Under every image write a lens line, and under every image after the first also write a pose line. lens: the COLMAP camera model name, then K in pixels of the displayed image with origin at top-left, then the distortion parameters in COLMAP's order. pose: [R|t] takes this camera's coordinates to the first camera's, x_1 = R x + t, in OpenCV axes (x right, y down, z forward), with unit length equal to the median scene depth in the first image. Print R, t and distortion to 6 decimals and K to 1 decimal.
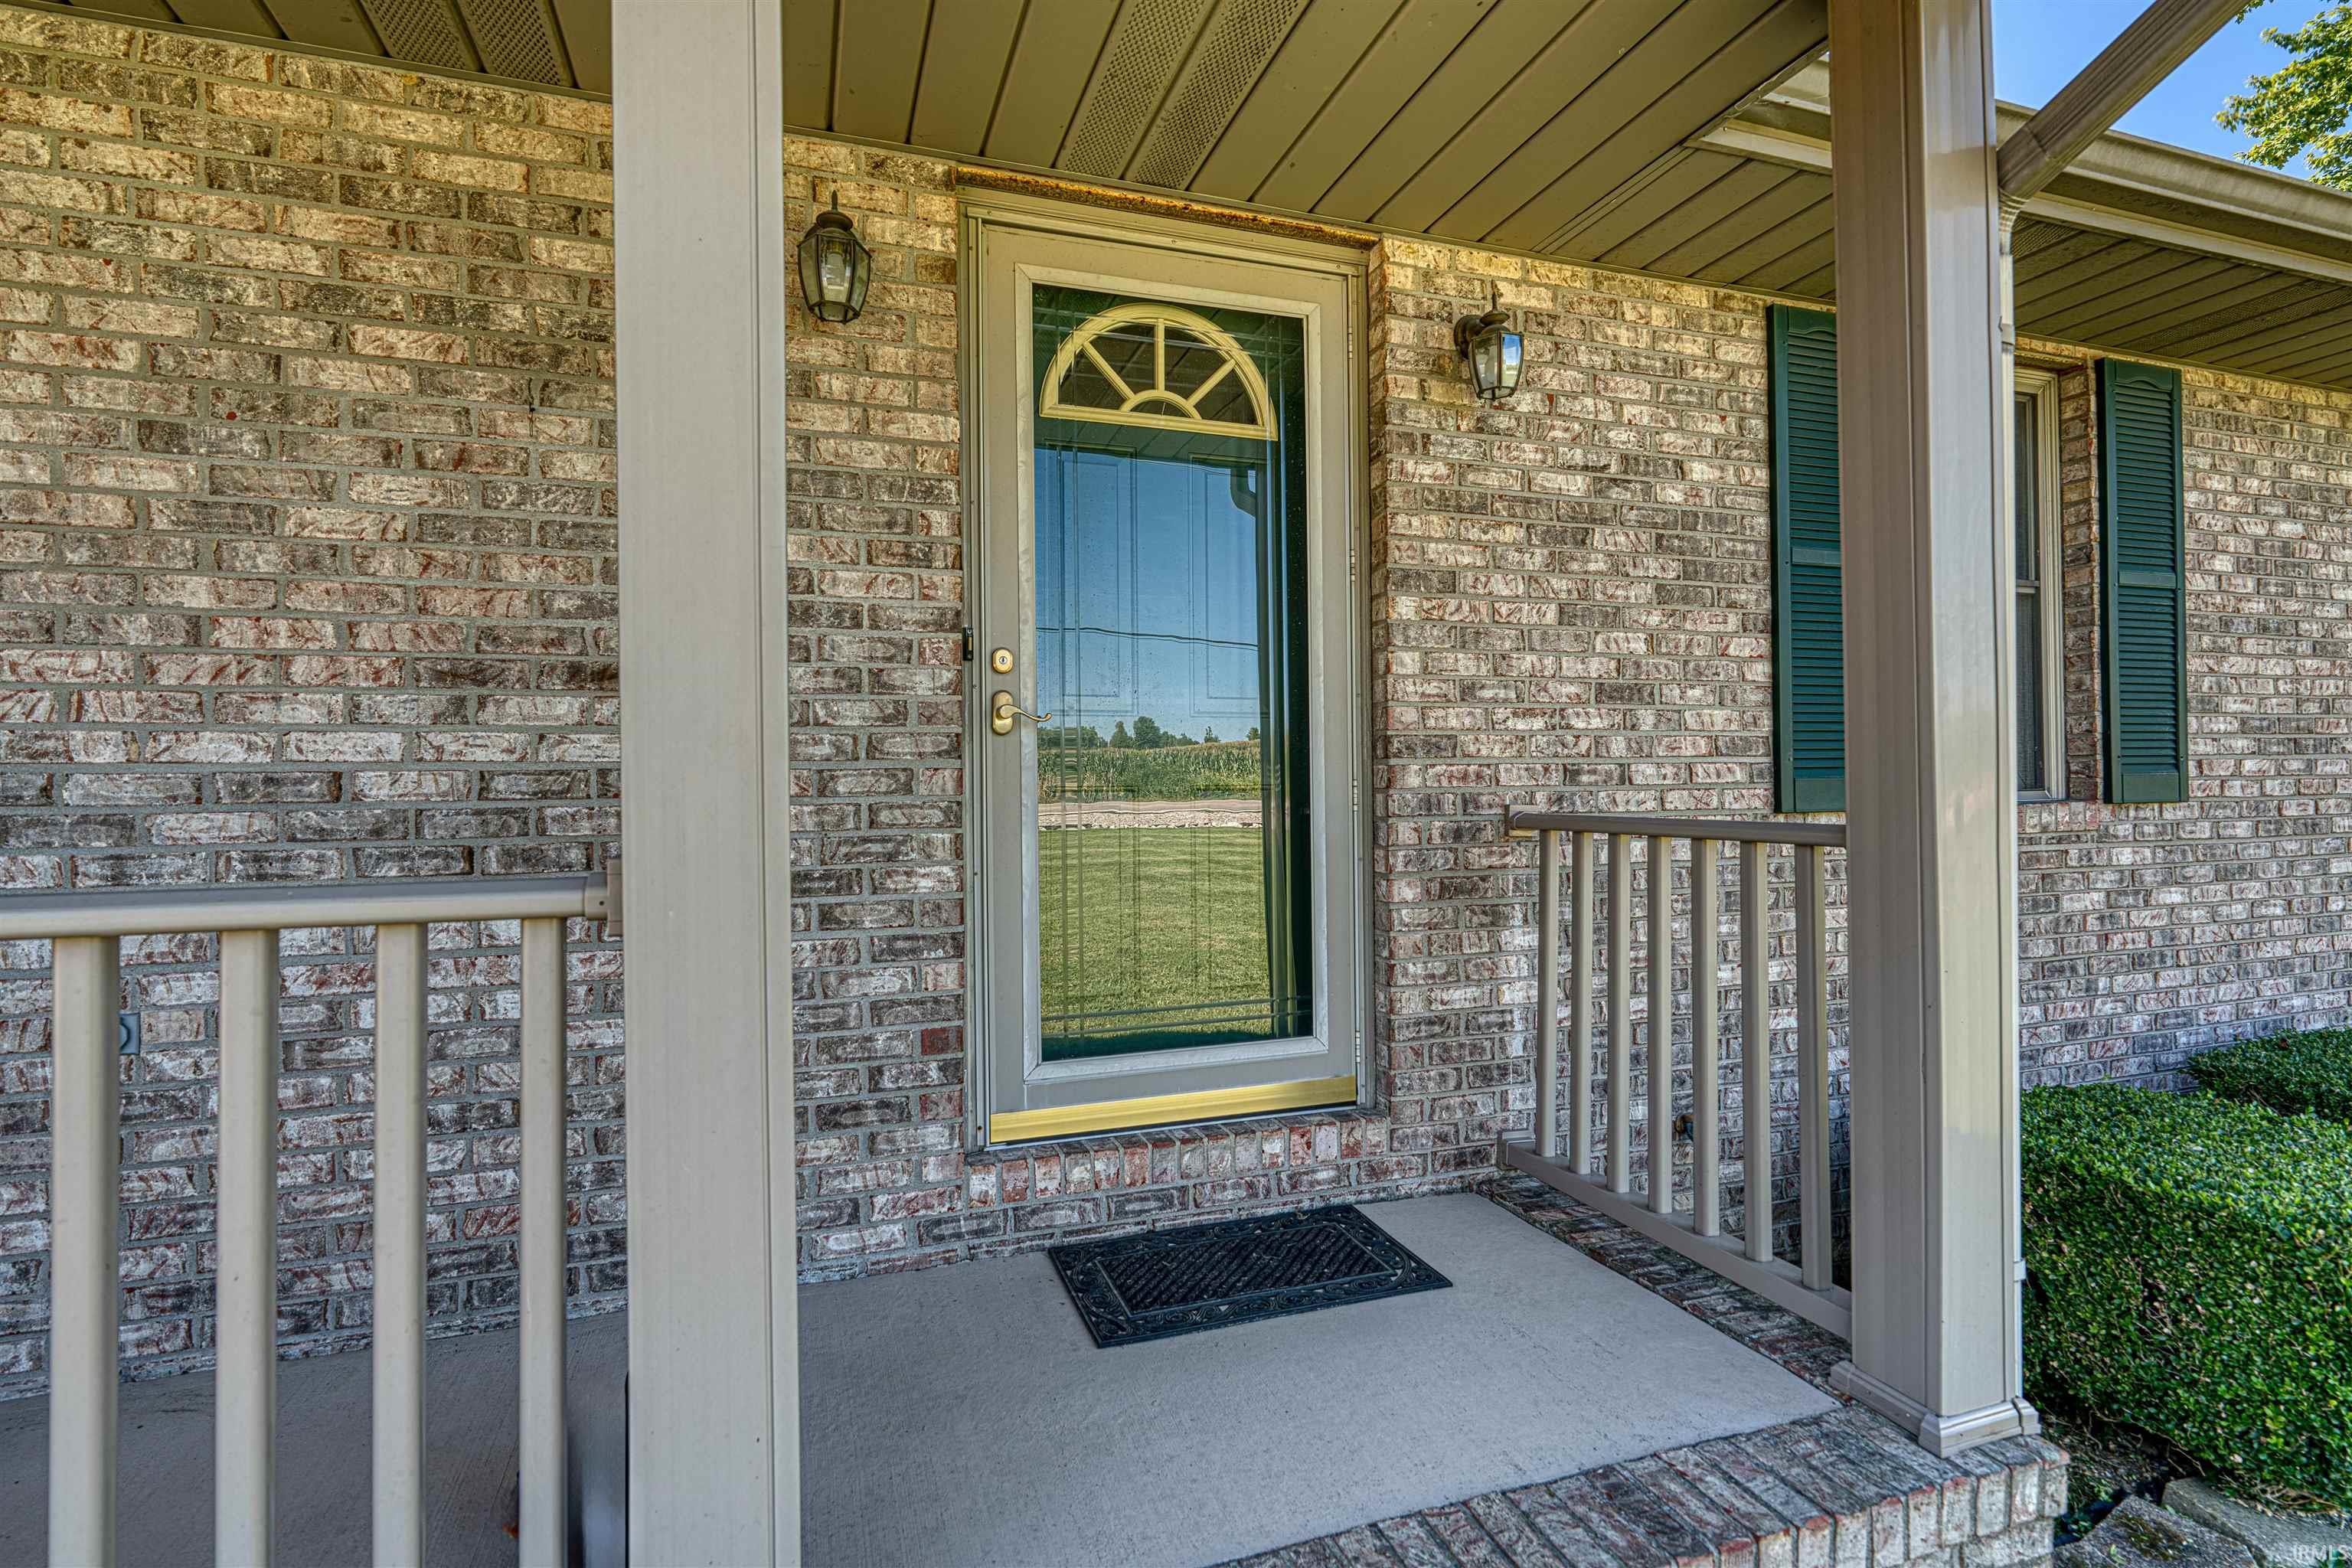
lens RADIAL K [[1124.8, 0, 1177.1], [0, 1124.8, 768.8], [0, 0, 1]] dist [-0.005856, 0.002950]
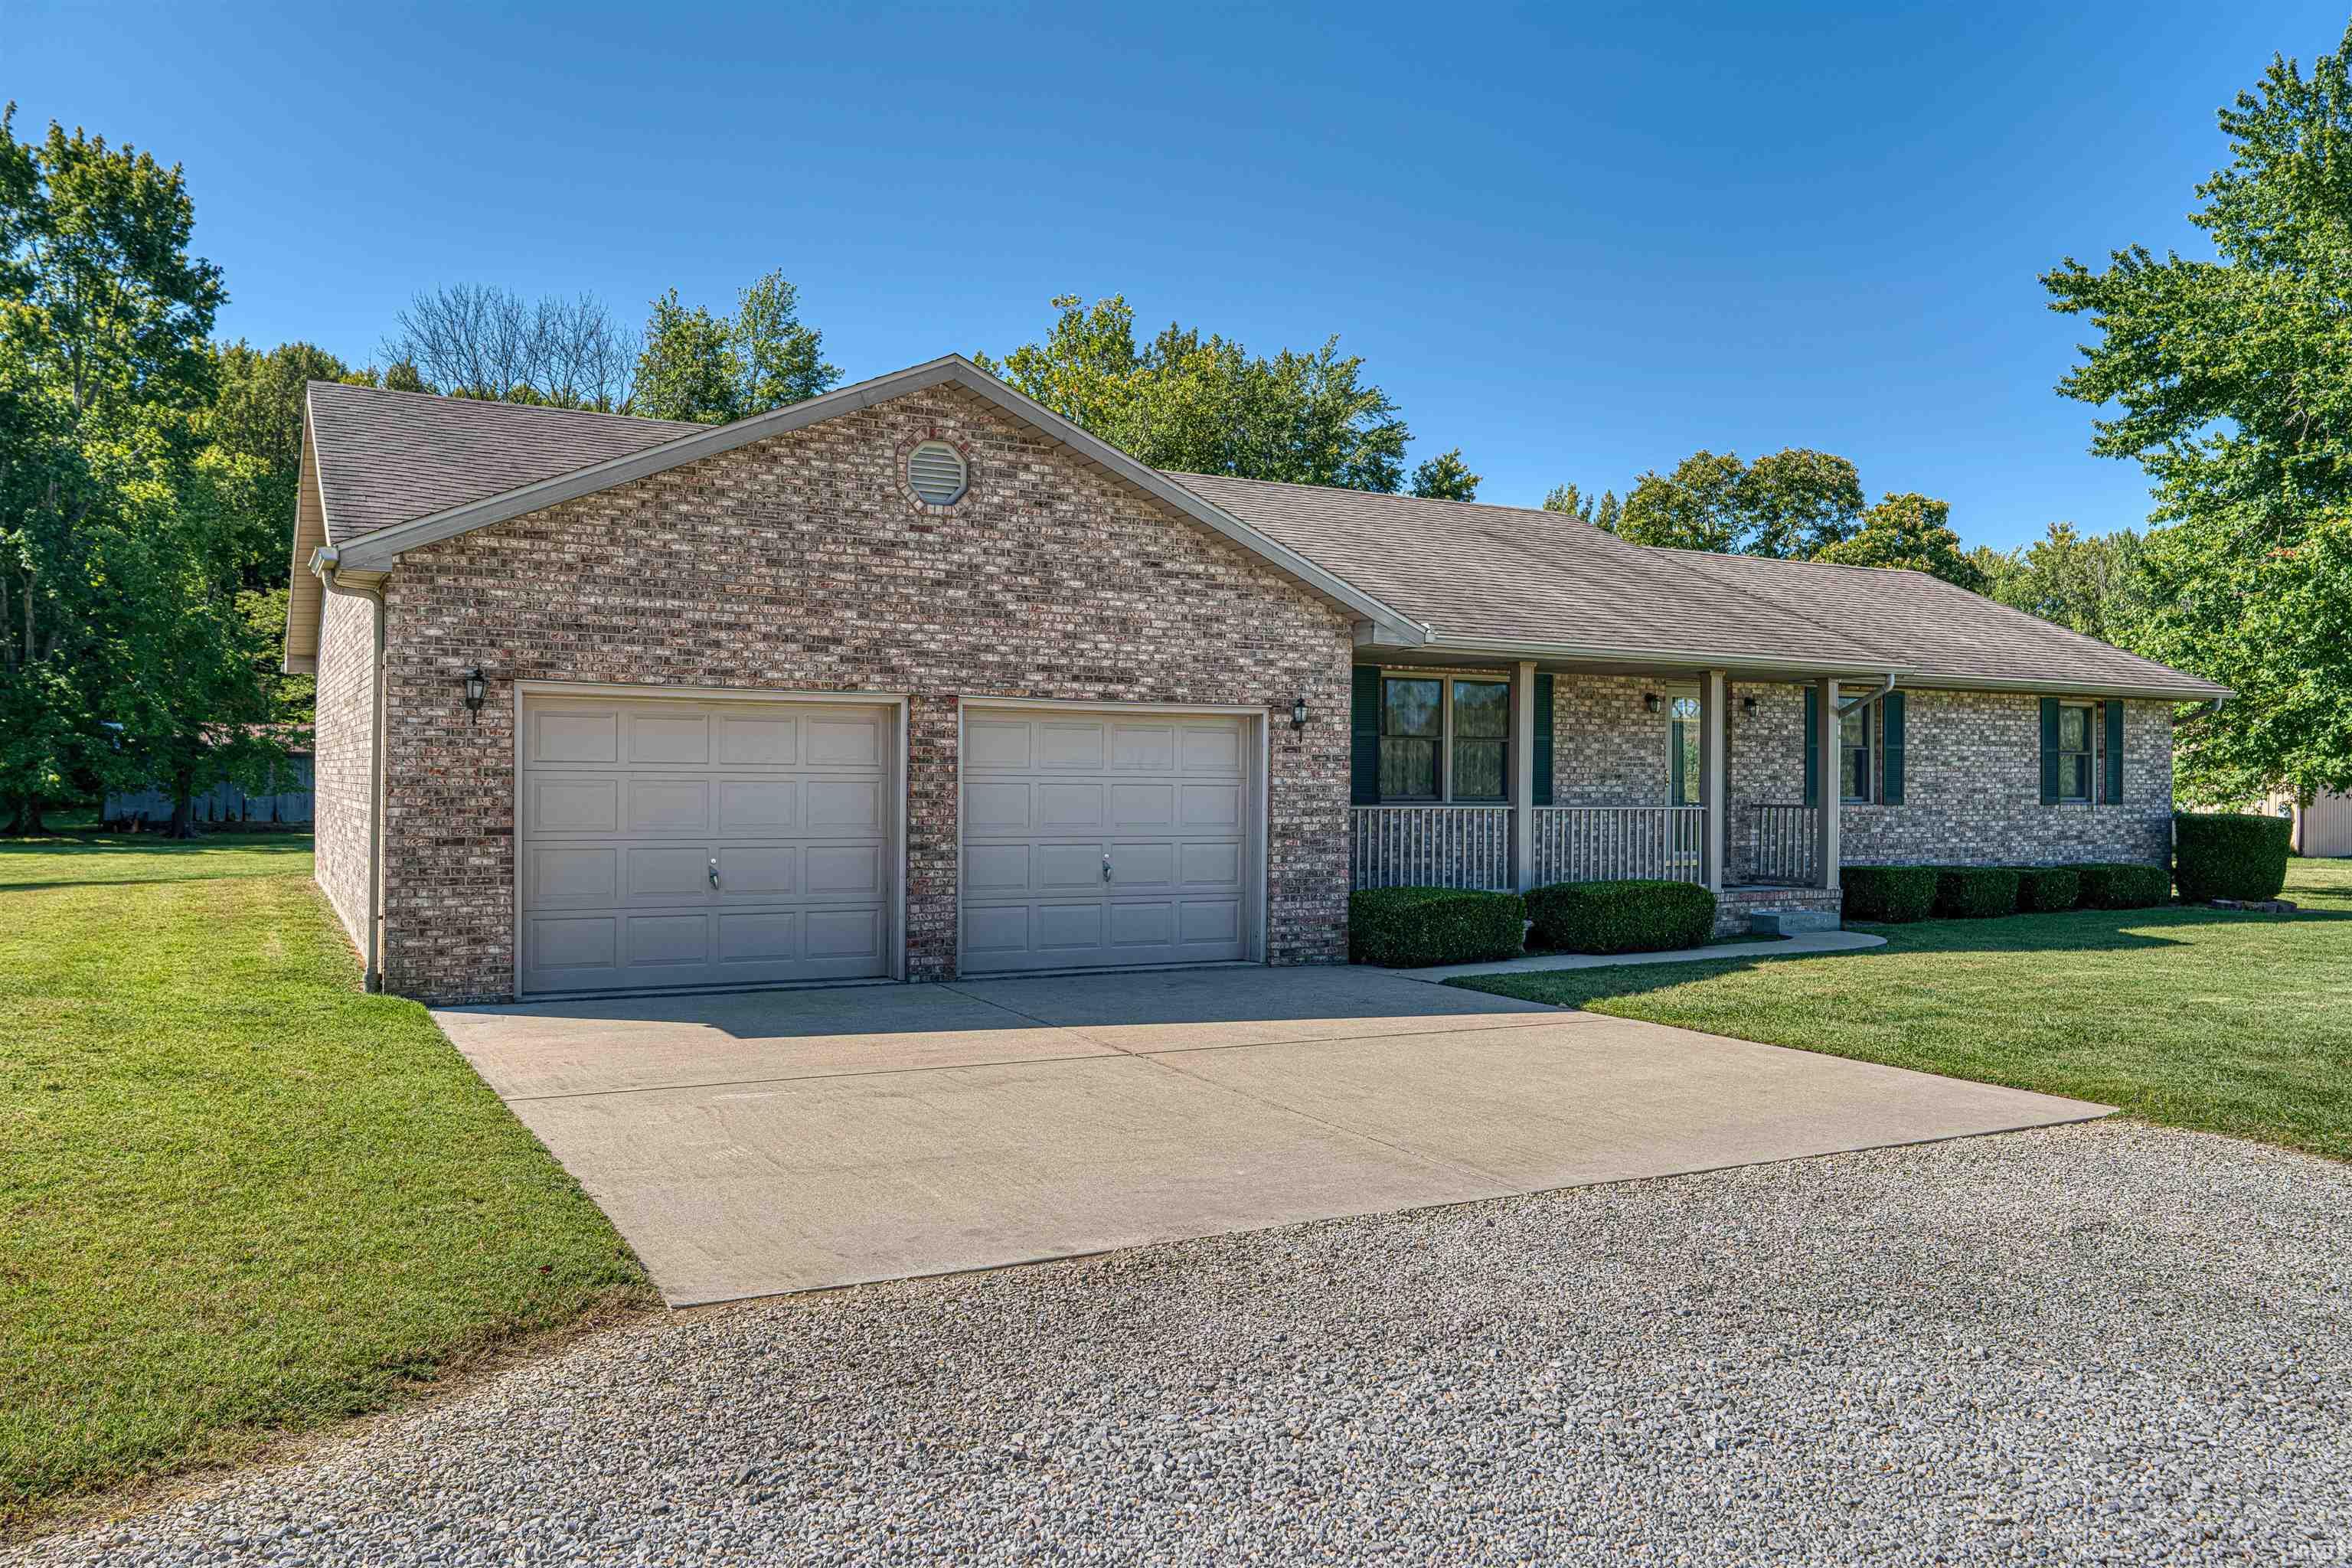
lens RADIAL K [[1755.9, 0, 1177.2], [0, 1755.9, 785.8], [0, 0, 1]] dist [-0.005869, 0.009427]
pose [[0.985588, 0.015054, 0.168492, -3.836643], [-0.016063, 0.999860, 0.004628, -0.036472], [-0.168399, -0.007268, 0.985692, -6.742314]]
